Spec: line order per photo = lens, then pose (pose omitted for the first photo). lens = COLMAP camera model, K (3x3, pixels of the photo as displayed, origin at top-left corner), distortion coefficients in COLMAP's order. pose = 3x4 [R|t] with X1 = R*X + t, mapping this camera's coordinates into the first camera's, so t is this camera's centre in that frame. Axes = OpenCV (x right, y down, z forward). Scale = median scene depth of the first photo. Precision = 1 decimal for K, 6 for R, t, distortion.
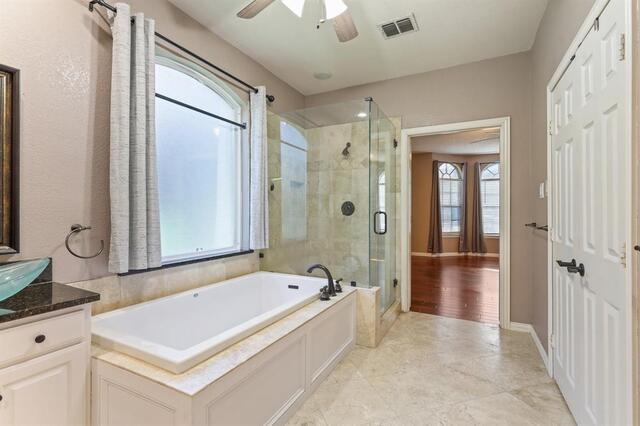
lens RADIAL K [[299.6, 0, 320.0], [0, 299.6, 213.0], [0, 0, 1]] dist [0.000410, 0.000160]
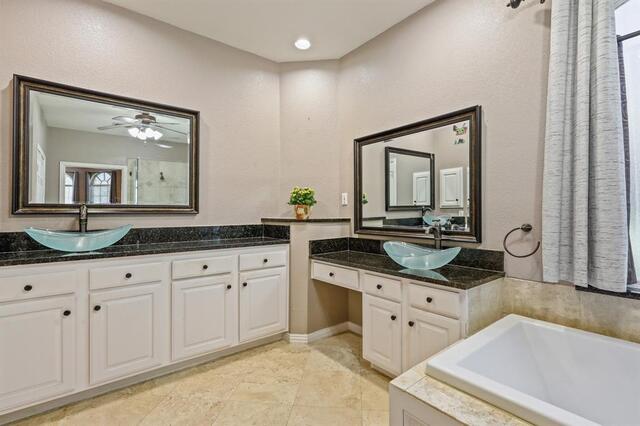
lens RADIAL K [[299.6, 0, 320.0], [0, 299.6, 213.0], [0, 0, 1]] dist [0.000410, 0.000160]
pose [[-0.416257, -0.000685, -0.909247, 0.415911], [0.001074, 0.999999, -0.001245, 0.001102], [0.909246, -0.001495, -0.416256, 0.776260]]
